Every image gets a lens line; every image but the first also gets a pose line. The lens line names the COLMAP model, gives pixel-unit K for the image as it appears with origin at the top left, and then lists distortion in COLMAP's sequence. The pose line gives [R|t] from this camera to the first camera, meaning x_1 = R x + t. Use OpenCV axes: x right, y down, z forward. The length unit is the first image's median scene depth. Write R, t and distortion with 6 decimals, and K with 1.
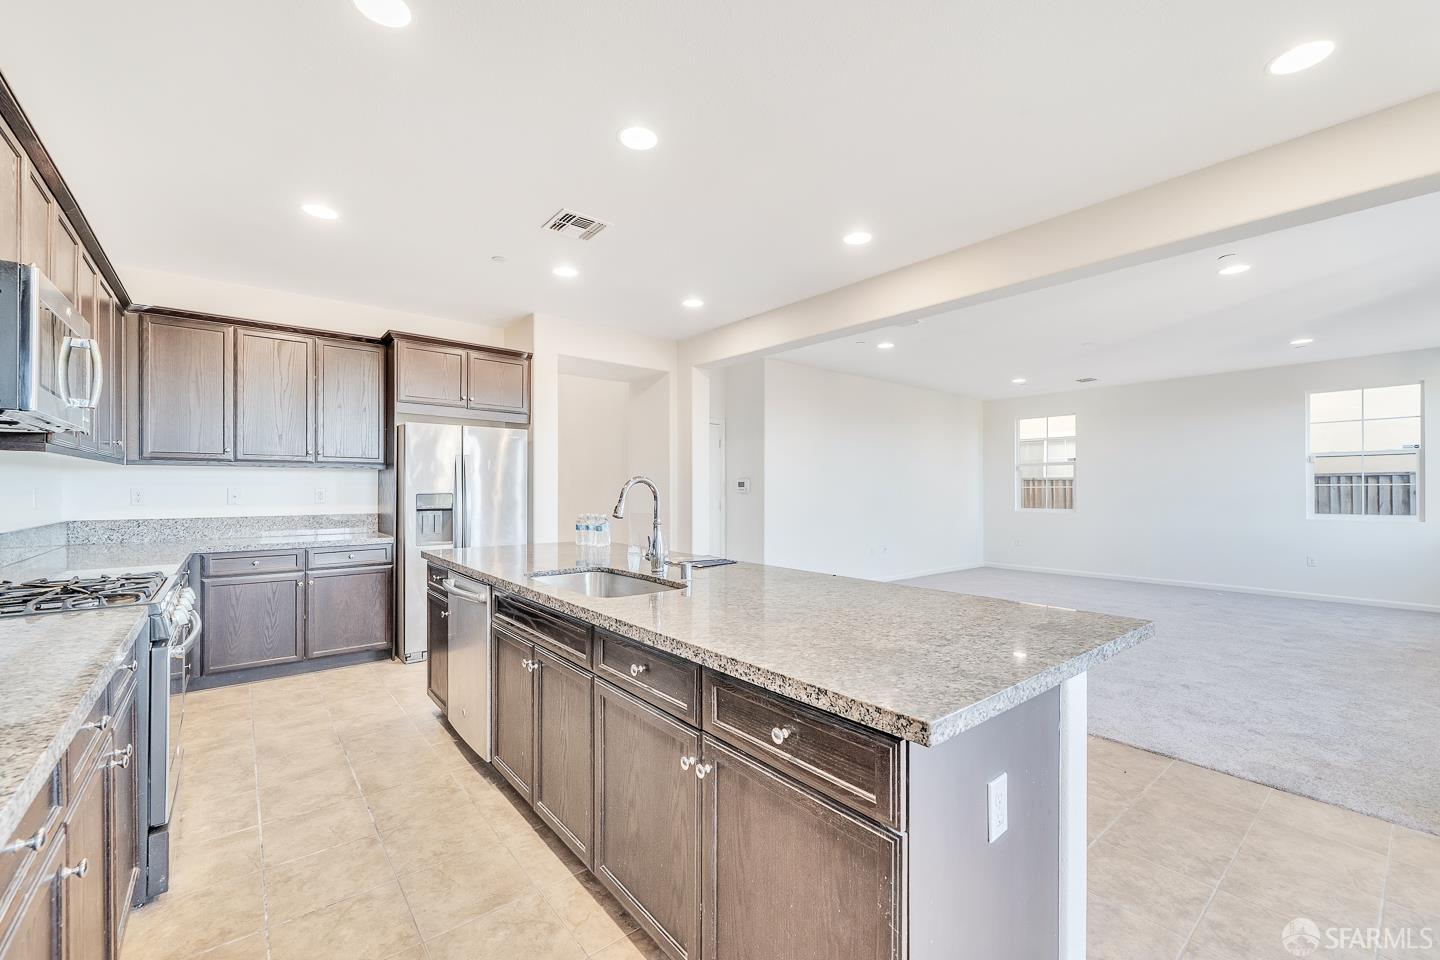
lens RADIAL K [[589.0, 0, 713.3], [0, 589.0, 489.1], [0, 0, 1]] dist [-0.001014, -0.000030]
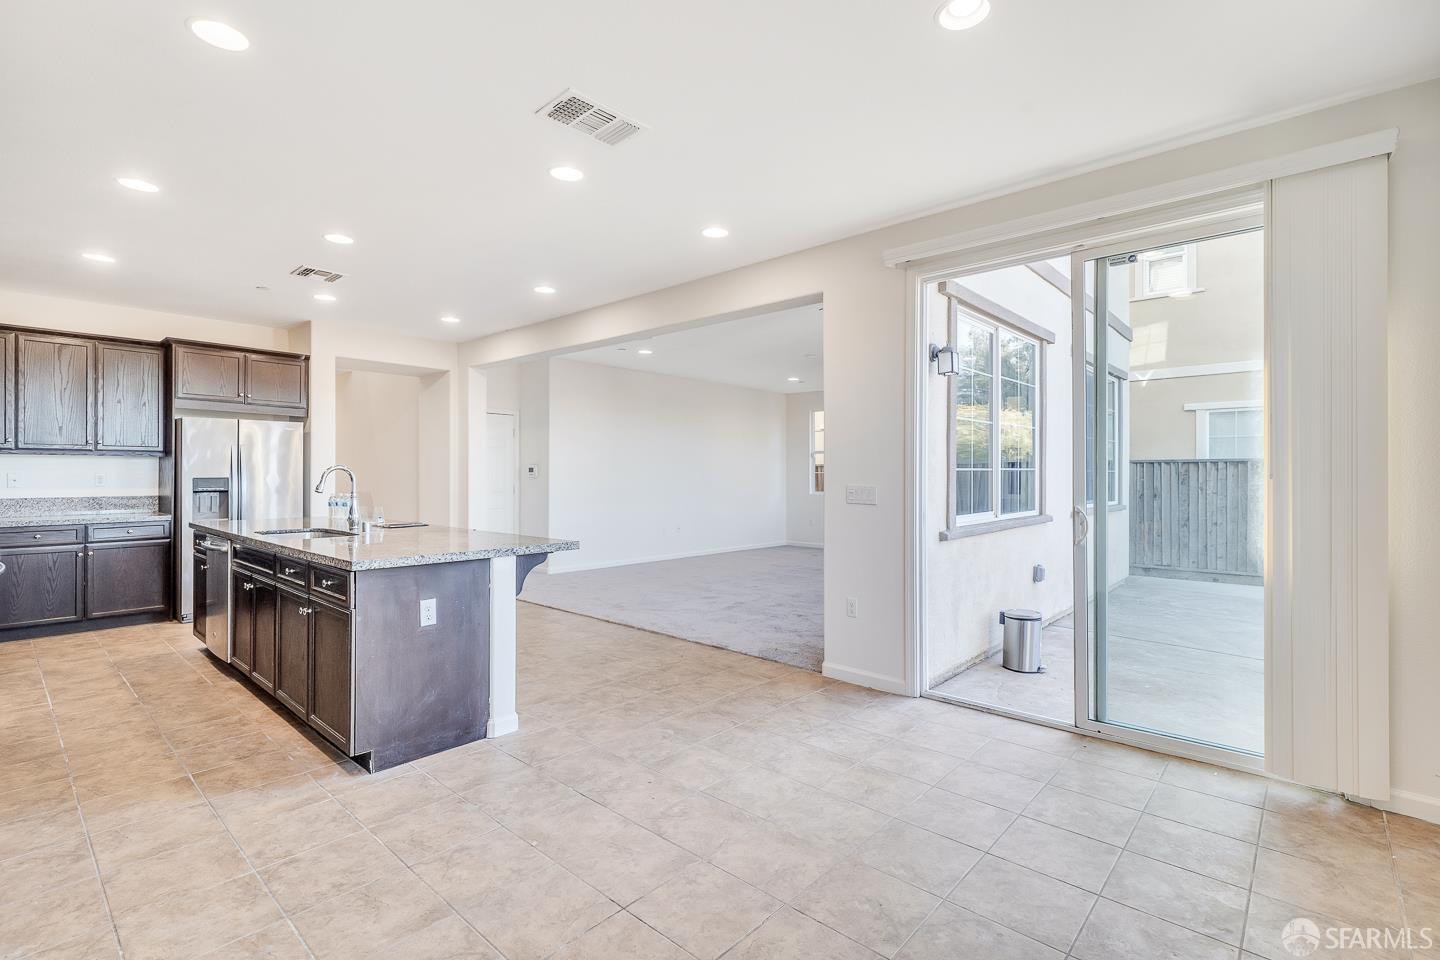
lens RADIAL K [[668.0, 0, 715.7], [0, 668.0, 473.2], [0, 0, 1]] dist [0.001339, 0.000566]
pose [[0.988690, 0.000814, 0.149973, 0.324812], [-0.000517, 0.999998, -0.002020, 0.000925], [-0.149974, 0.001920, 0.988688, -0.471409]]
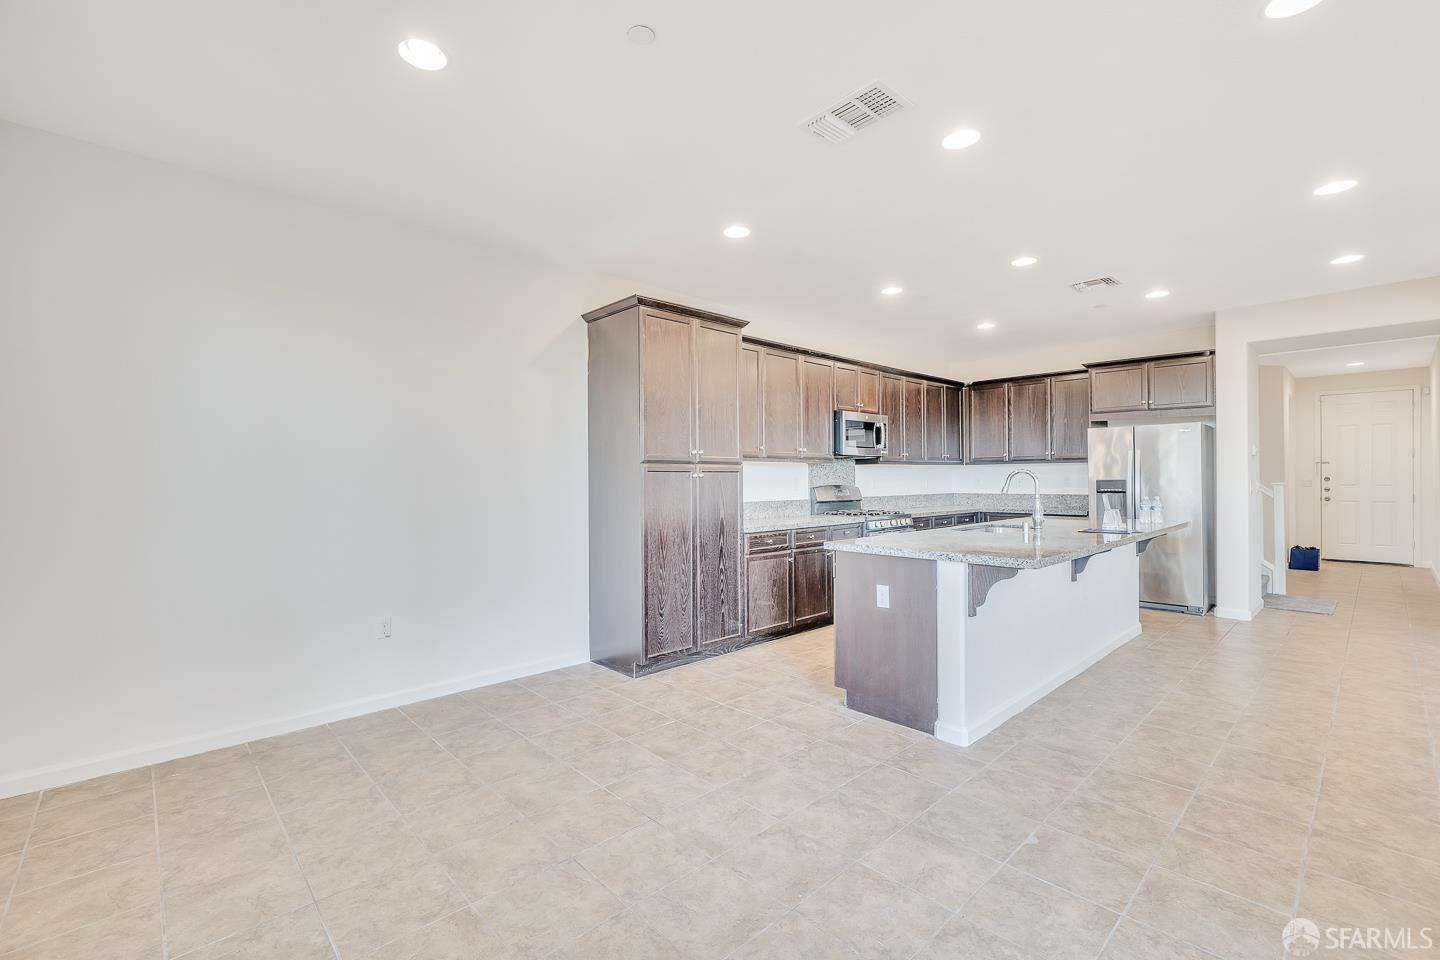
lens RADIAL K [[623.5, 0, 713.4], [0, 623.5, 476.4], [0, 0, 1]] dist [-0.002112, 0.000139]
pose [[0.068488, -0.005270, -0.997638, 0.882421], [0.006251, 0.999969, -0.004853, 0.001253], [0.997632, -0.005904, 0.068519, 0.011655]]
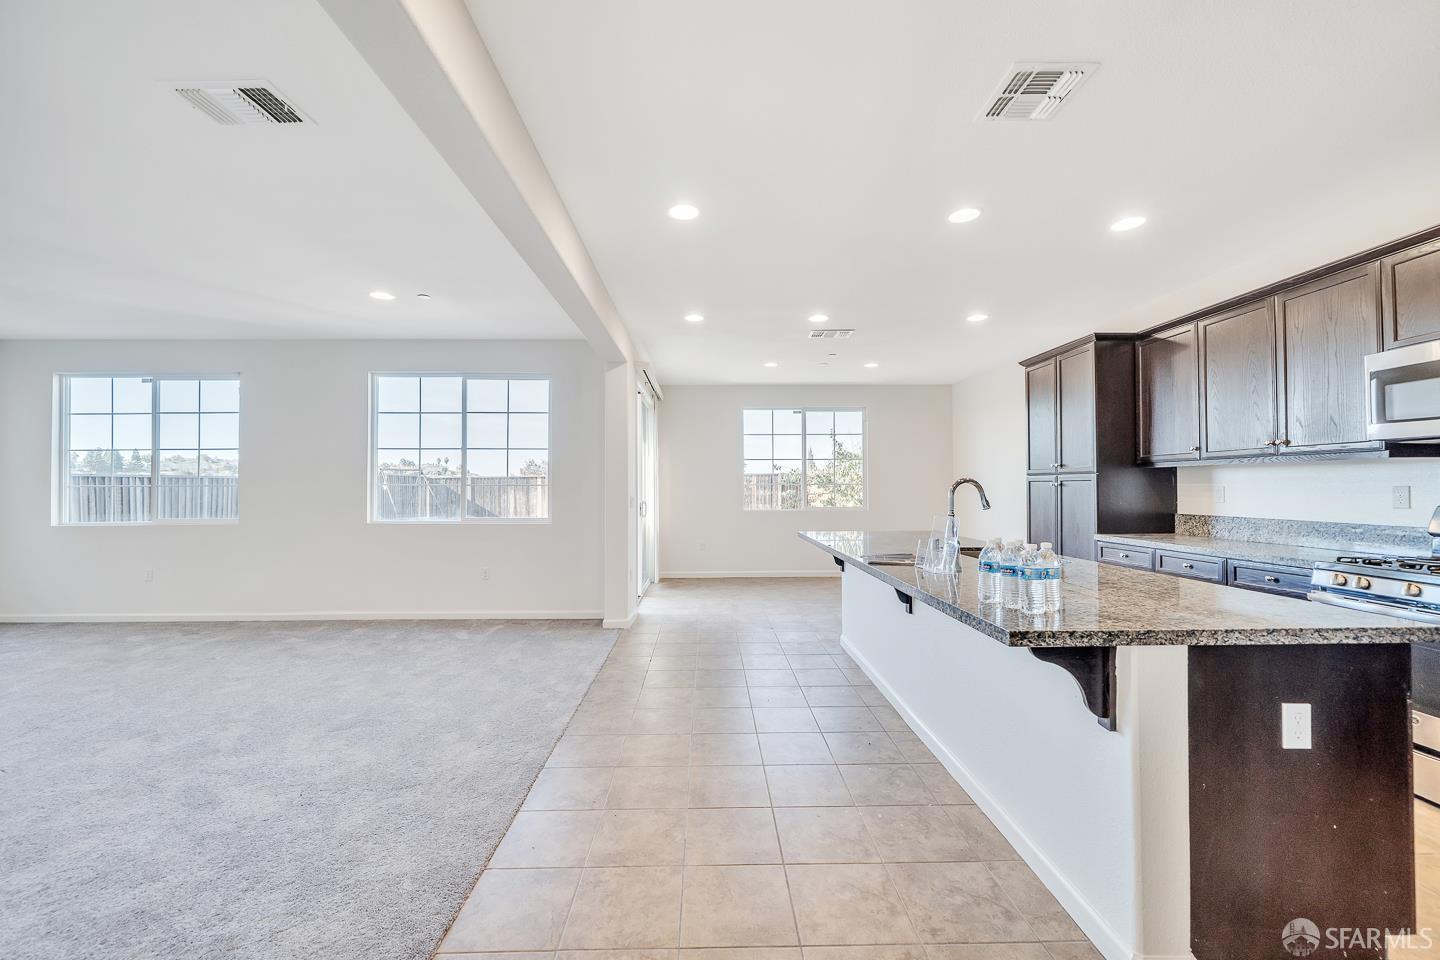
lens RADIAL K [[561.0, 0, 718.5], [0, 561.0, 481.1], [0, 0, 1]] dist [-0.004142, 0.000580]
pose [[-0.788942, 0.010522, 0.614378, -0.256565], [0.004848, 0.999929, -0.010900, -0.001968], [-0.614449, -0.005621, -0.788937, 1.317337]]
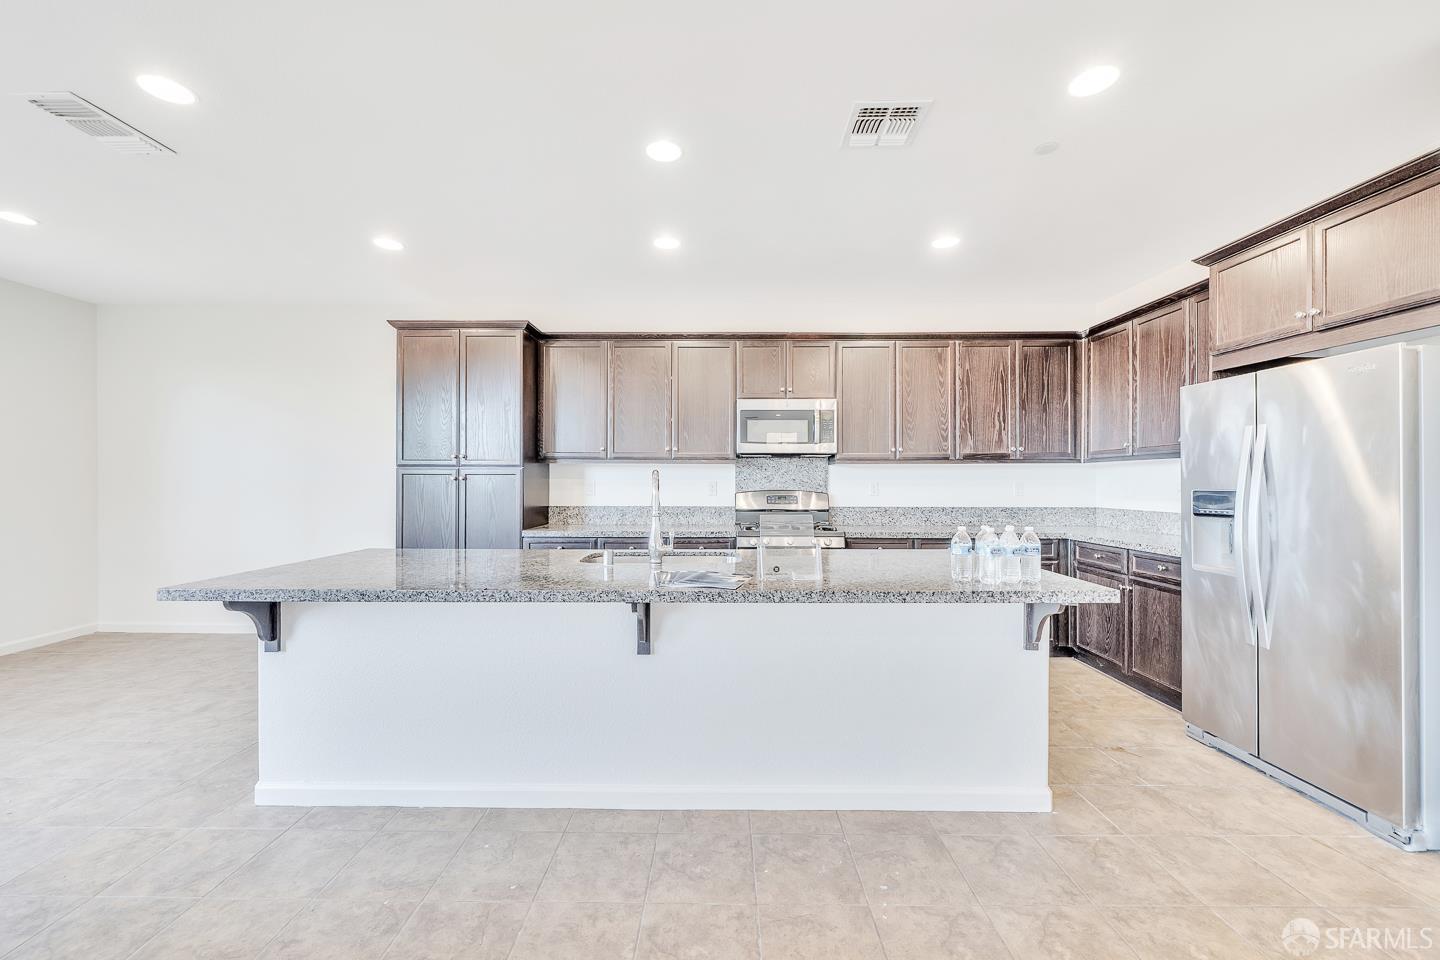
lens RADIAL K [[561.0, 0, 719.5], [0, 561.0, 481.5], [0, 0, 1]] dist [-0.004142, 0.000580]
pose [[-0.636813, -0.001016, -0.771018, 0.338734], [-0.002671, 0.999996, 0.000888, -0.001154], [0.771014, 0.002624, -0.636813, 0.991922]]
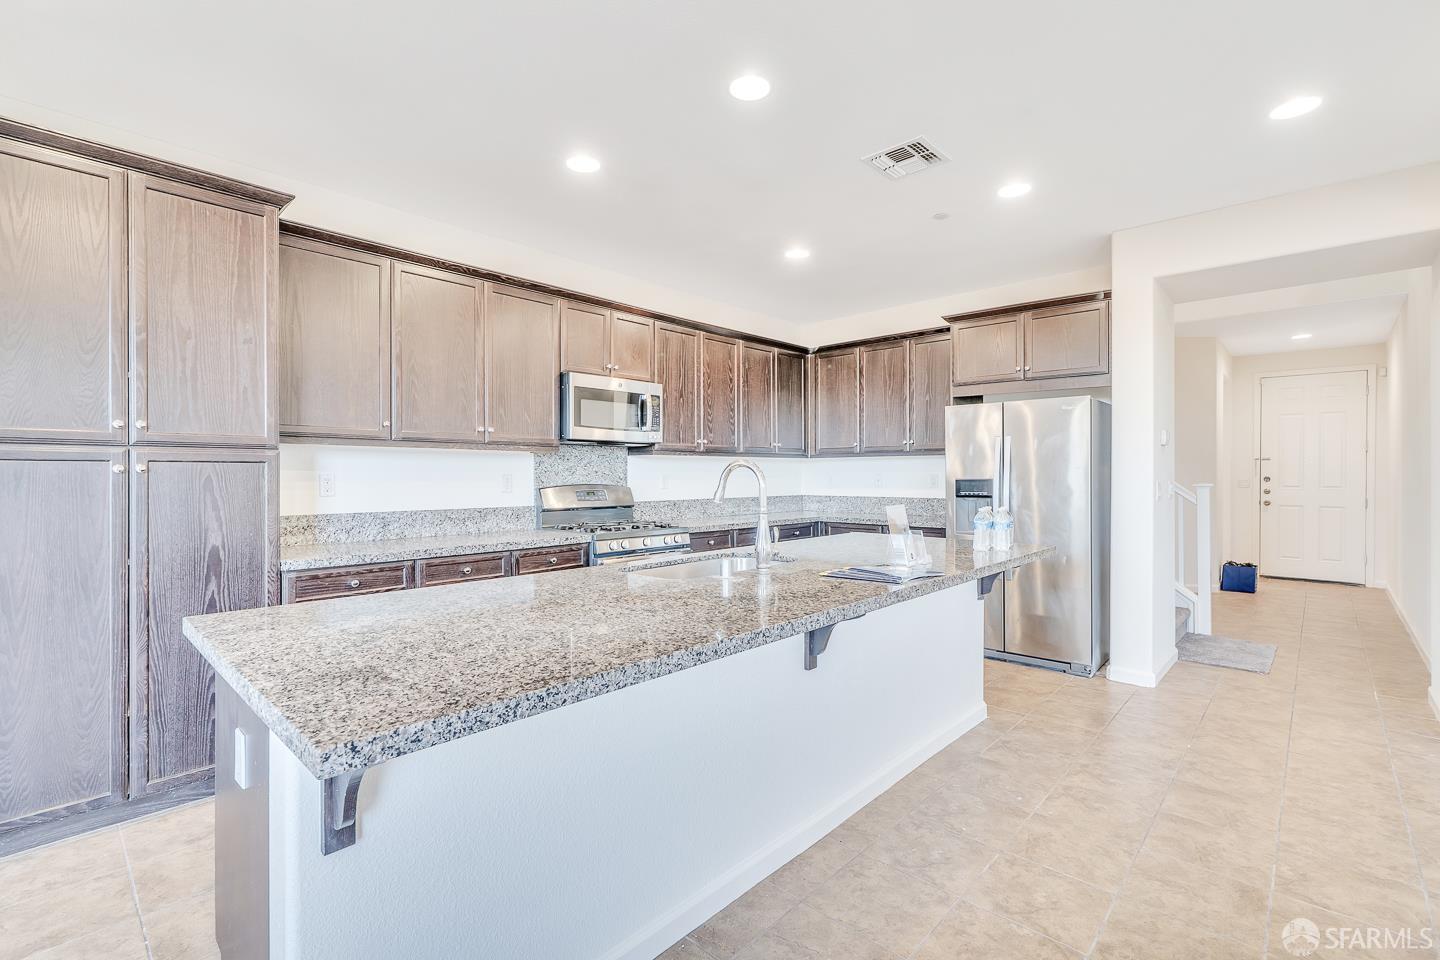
lens RADIAL K [[641.6, 0, 714.4], [0, 641.6, 476.0], [0, 0, 1]] dist [0.002012, -0.000556]
pose [[0.132688, 0.001854, -0.991156, 0.490074], [0.000350, 0.999998, 0.001917, 0.000737], [0.991158, -0.000602, 0.132687, 0.467827]]
